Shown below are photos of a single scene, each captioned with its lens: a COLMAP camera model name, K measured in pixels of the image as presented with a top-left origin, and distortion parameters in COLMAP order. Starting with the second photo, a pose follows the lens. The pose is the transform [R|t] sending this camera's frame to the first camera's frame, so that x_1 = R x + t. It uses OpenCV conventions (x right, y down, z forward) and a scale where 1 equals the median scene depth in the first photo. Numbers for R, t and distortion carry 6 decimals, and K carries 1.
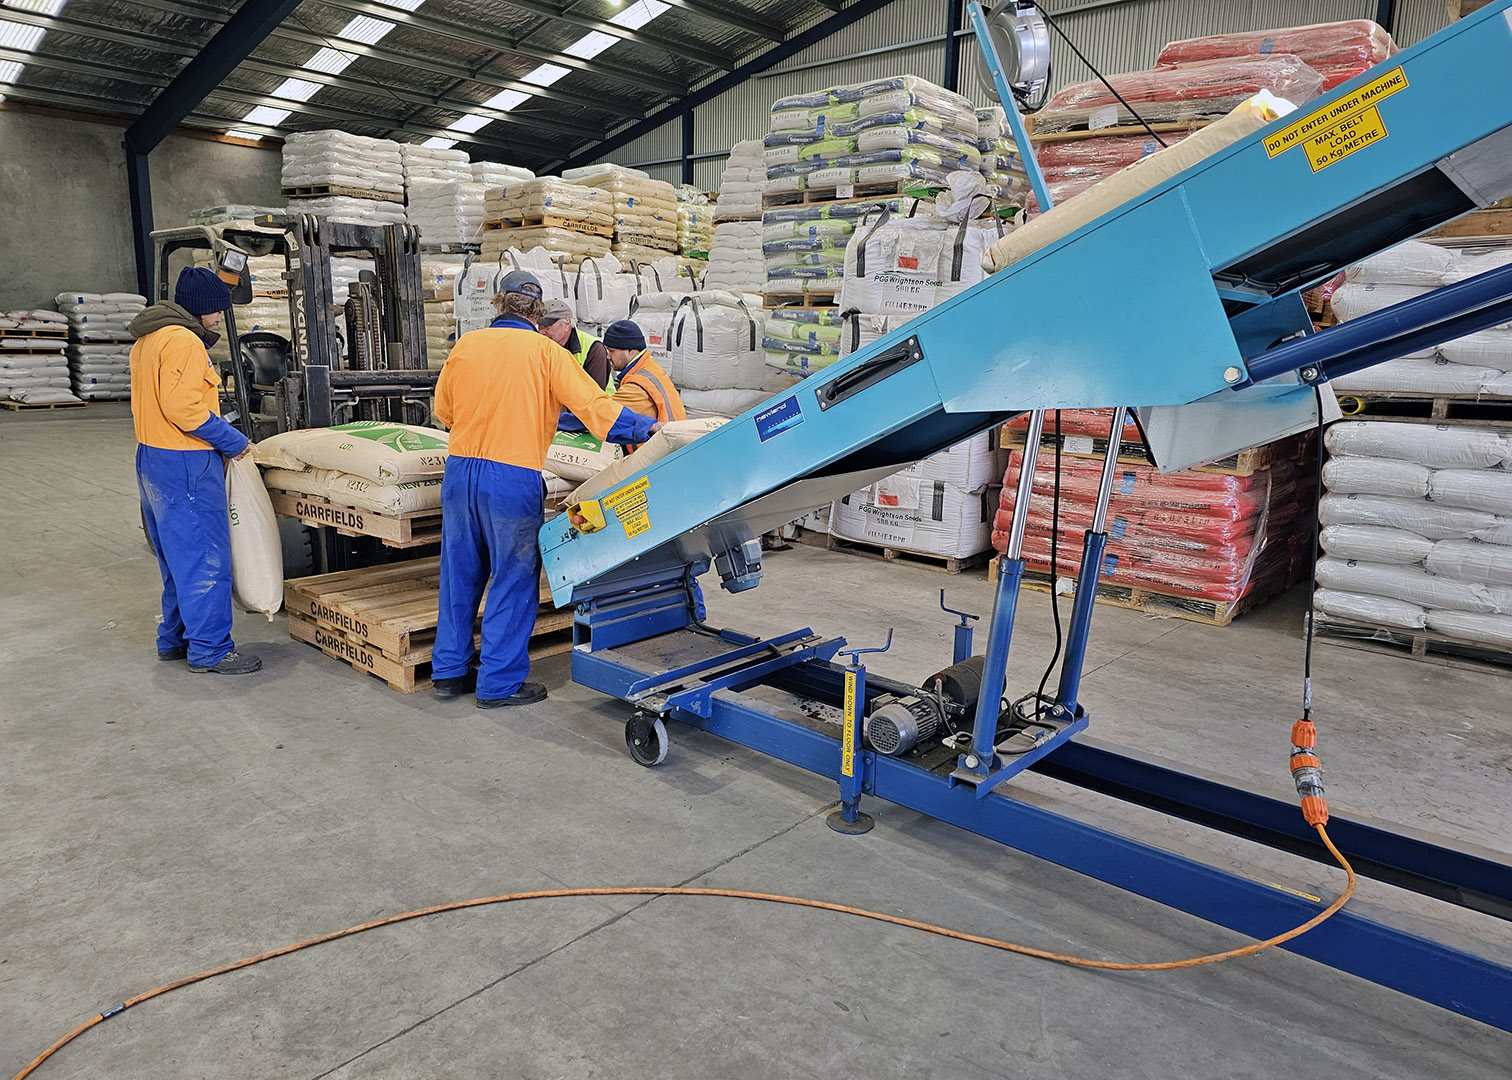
lens RADIAL K [[1002.2, 0, 760.1], [0, 1002.2, 525.9], [0, 0, 1]] dist [0.045690, -0.002896]
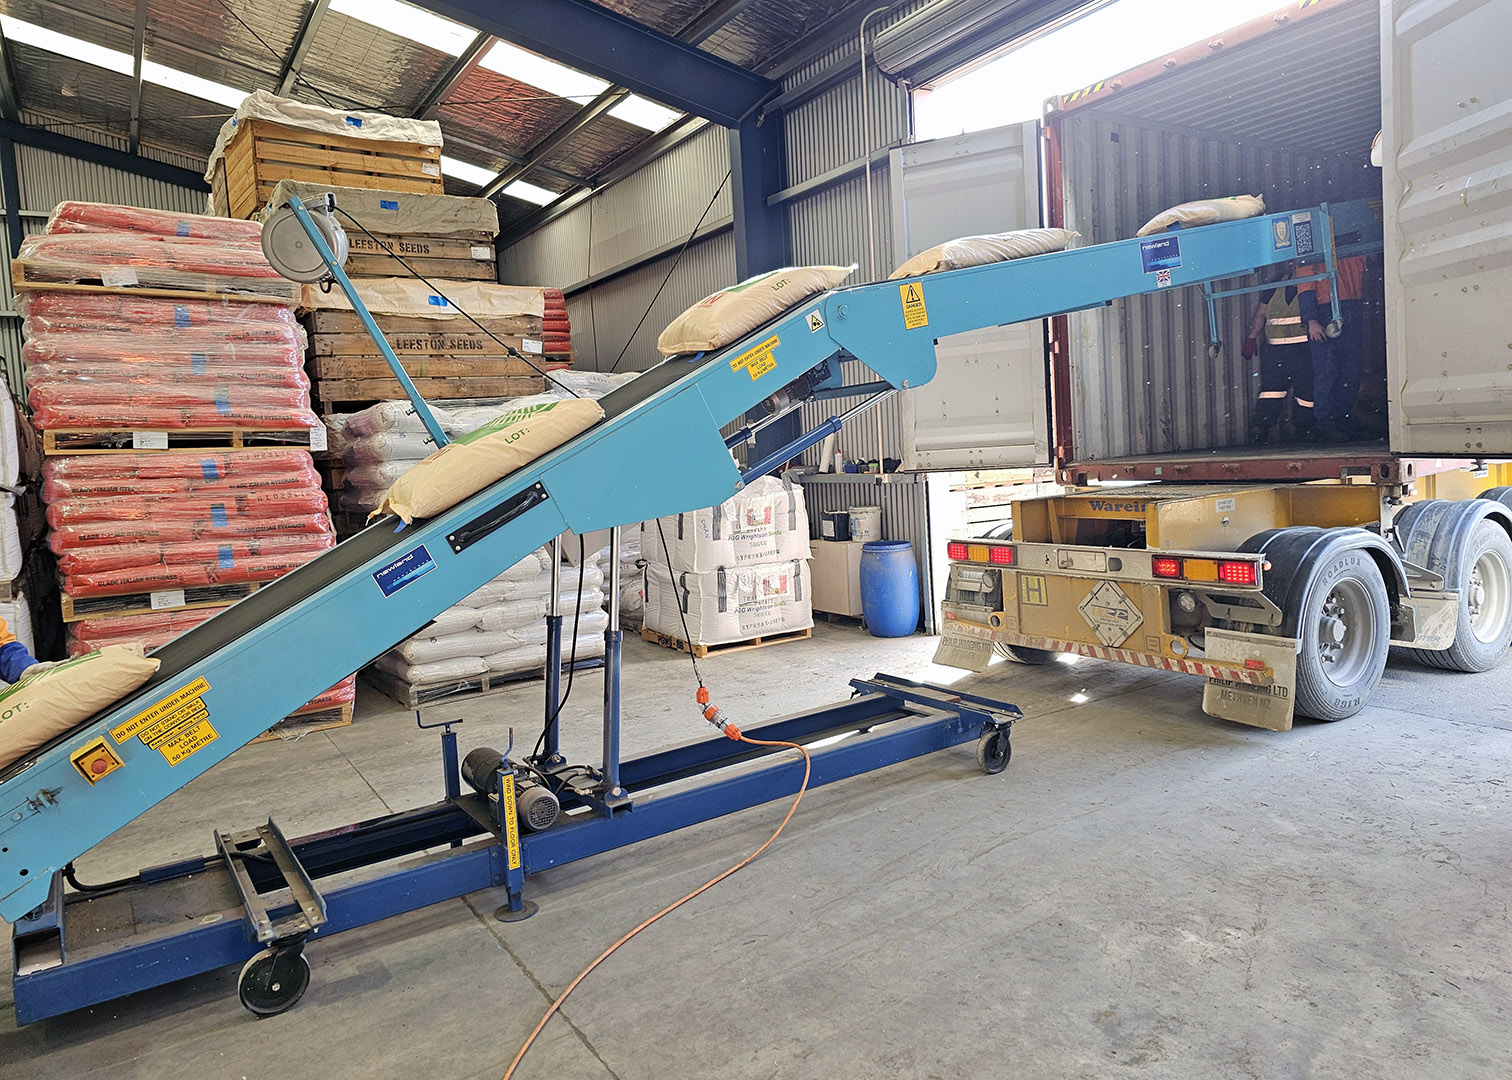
lens RADIAL K [[1000.3, 0, 758.2], [0, 1000.3, 514.0], [0, 0, 1]] dist [0.049173, -0.030348]
pose [[0.266874, -0.104150, 0.958087, -0.884450], [0.242213, 0.969482, 0.037921, -0.113586], [-0.932798, 0.221941, 0.283956, 0.337452]]
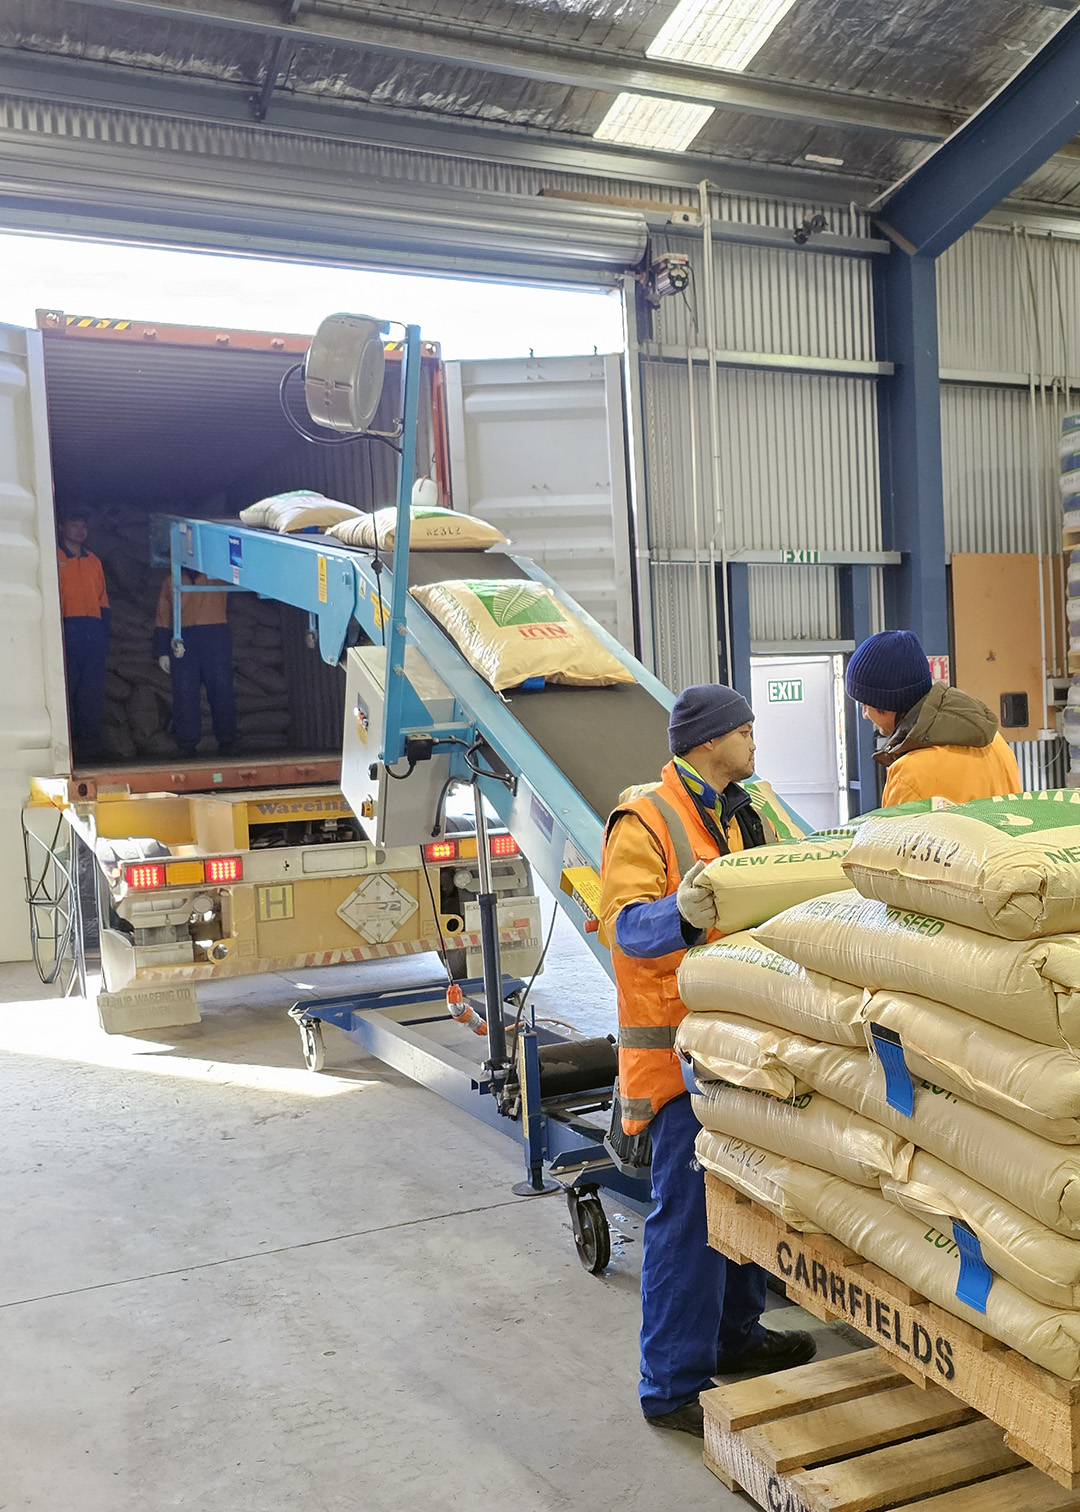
lens RADIAL K [[1353.1, 0, 652.8], [0, 1353.1, 838.0], [0, 0, 1]] dist [0.002575, -0.015329]
pose [[-0.919250, -0.018098, 0.393257, -0.358076], [0.094157, 0.959842, 0.264268, -0.421663], [-0.382248, 0.279956, -0.880631, 2.198684]]
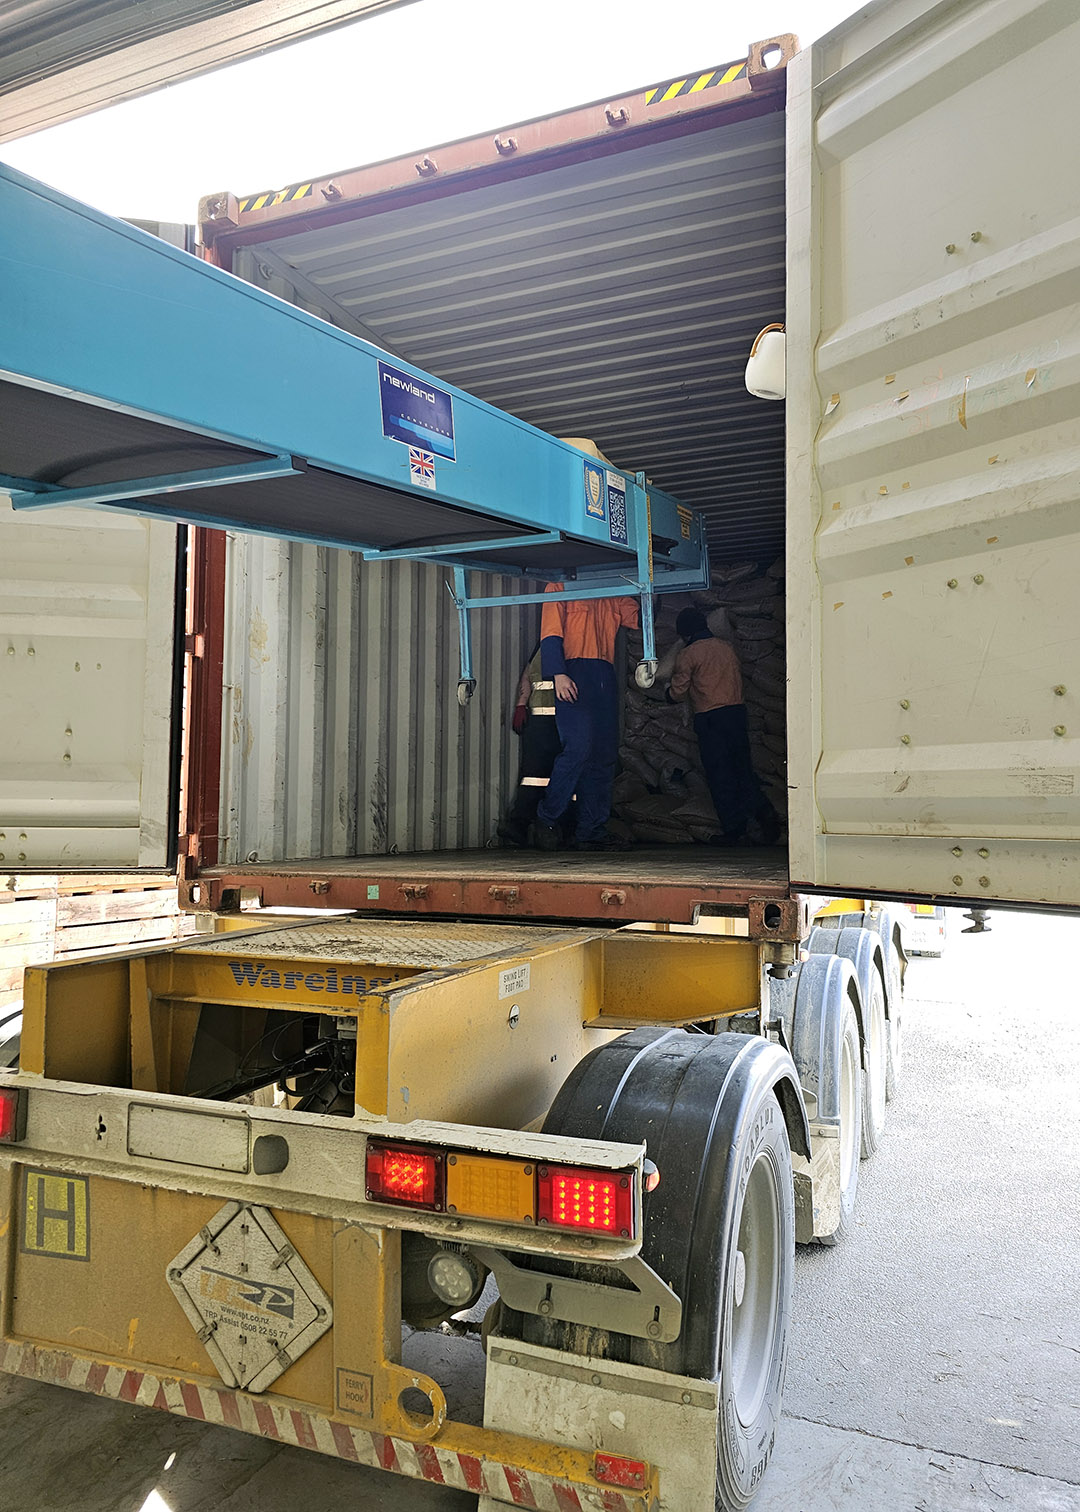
lens RADIAL K [[1023.5, 0, 591.9], [0, 1023.5, 750.0], [0, 0, 1]] dist [0.044063, -0.014958]
pose [[-0.334791, 0.036271, 0.941594, 0.278402], [0.156553, 0.987512, 0.017624, -0.051956], [-0.929196, 0.153310, -0.336289, 0.263480]]
